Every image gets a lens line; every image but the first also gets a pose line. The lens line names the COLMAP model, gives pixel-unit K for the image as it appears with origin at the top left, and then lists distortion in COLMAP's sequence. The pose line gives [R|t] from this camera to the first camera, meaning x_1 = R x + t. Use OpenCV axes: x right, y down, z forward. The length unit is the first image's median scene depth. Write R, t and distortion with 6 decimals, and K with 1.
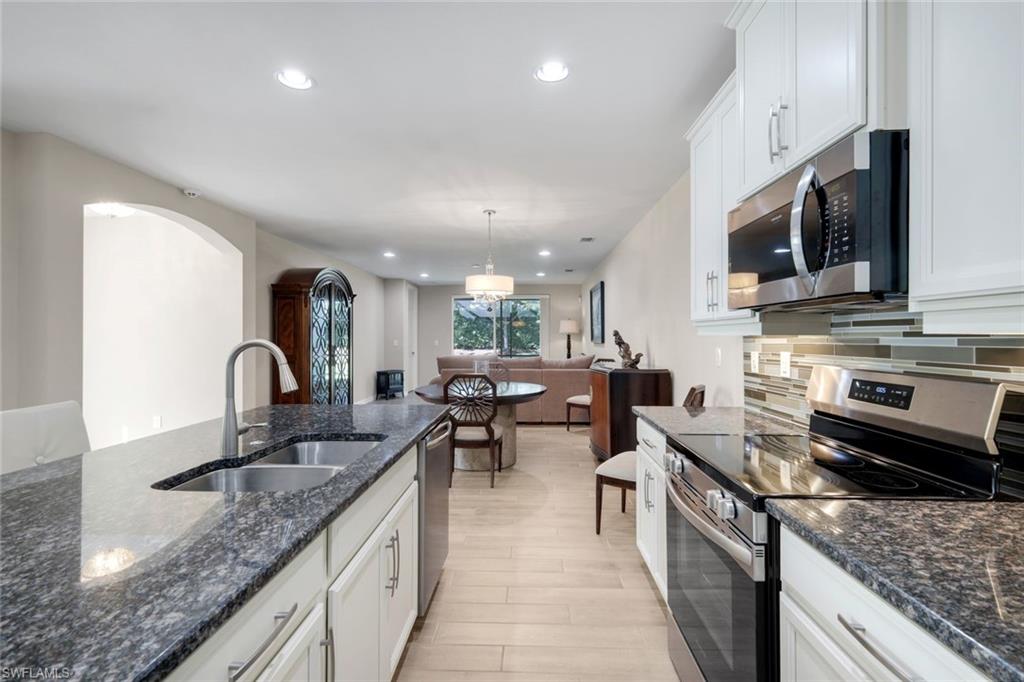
lens RADIAL K [[468.8, 0, 512.0], [0, 468.8, 341.0], [0, 0, 1]] dist [-0.000045, -0.000044]
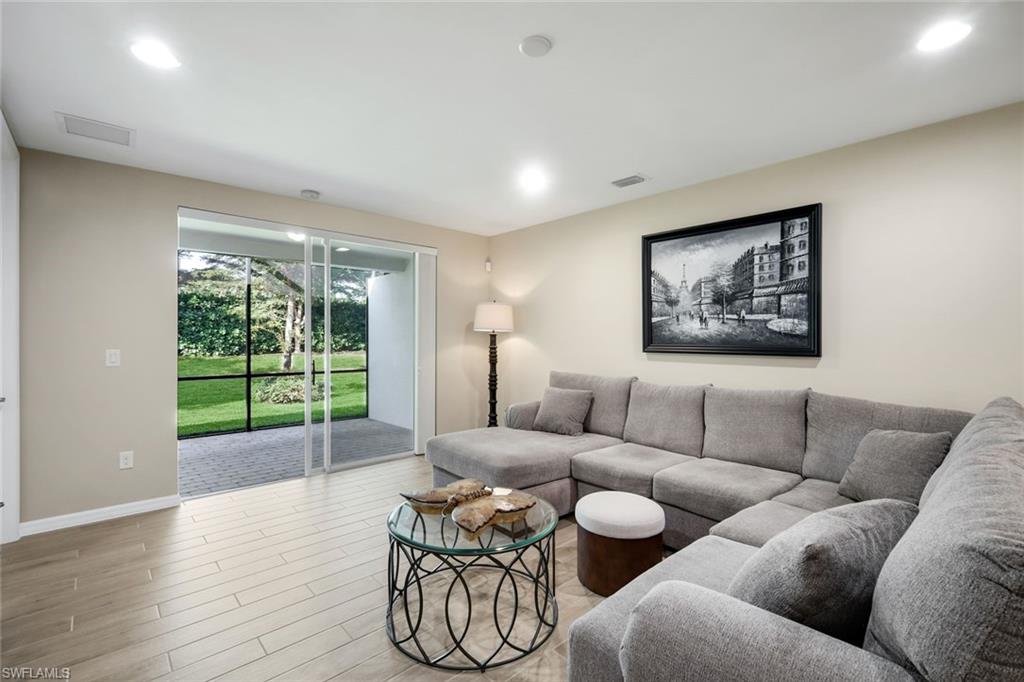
lens RADIAL K [[448.5, 0, 512.0], [0, 448.5, 341.0], [0, 0, 1]] dist [0.000713, 0.000246]
pose [[0.702900, -0.004285, 0.711276, -0.822770], [0.002690, 0.999991, 0.003367, -0.032559], [-0.711284, -0.000454, 0.702905, 2.715429]]
